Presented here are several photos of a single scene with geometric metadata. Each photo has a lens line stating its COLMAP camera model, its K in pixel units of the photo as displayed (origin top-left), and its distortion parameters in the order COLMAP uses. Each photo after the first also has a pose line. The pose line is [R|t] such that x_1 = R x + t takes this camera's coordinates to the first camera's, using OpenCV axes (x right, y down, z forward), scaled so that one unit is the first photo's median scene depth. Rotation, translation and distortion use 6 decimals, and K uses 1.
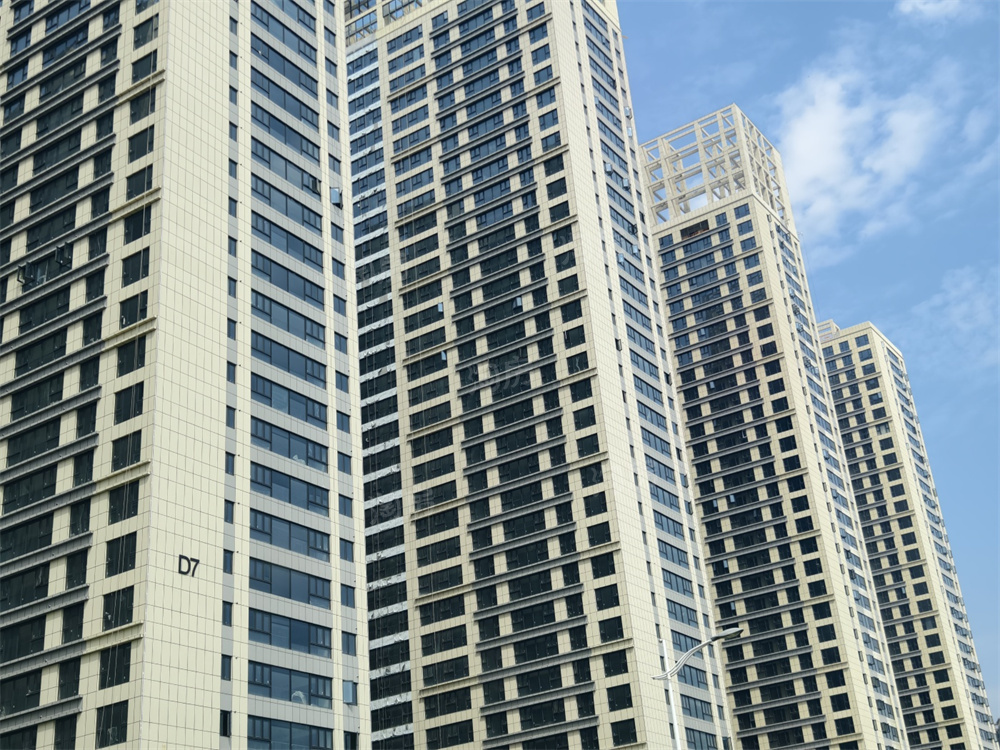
lens RADIAL K [[1342.0, 0, 497.6], [0, 1342.0, 346.0], [0, 0, 1]] dist [0.213453, -0.773716]
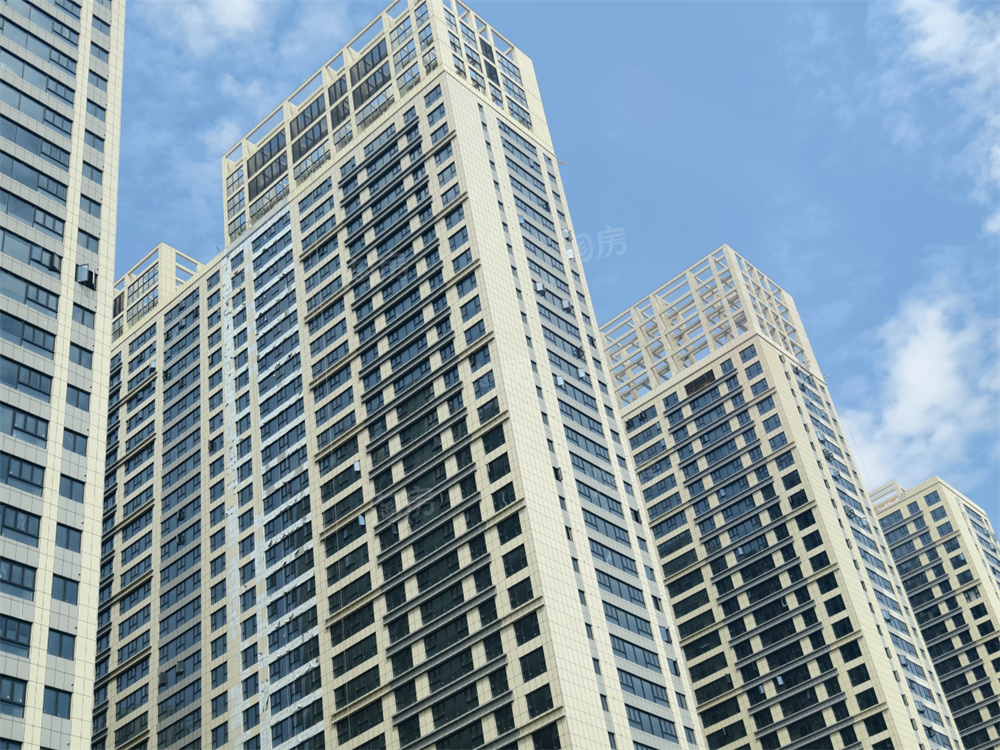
lens RADIAL K [[1343.4, 0, 500.0], [0, 1343.4, 375.0], [0, 0, 1]] dist [0.218459, -0.746584]
pose [[0.987822, -0.135810, -0.075919, 0.106463], [0.119432, 0.974599, -0.189452, 0.078063], [0.099720, 0.178077, 0.978951, 0.146220]]
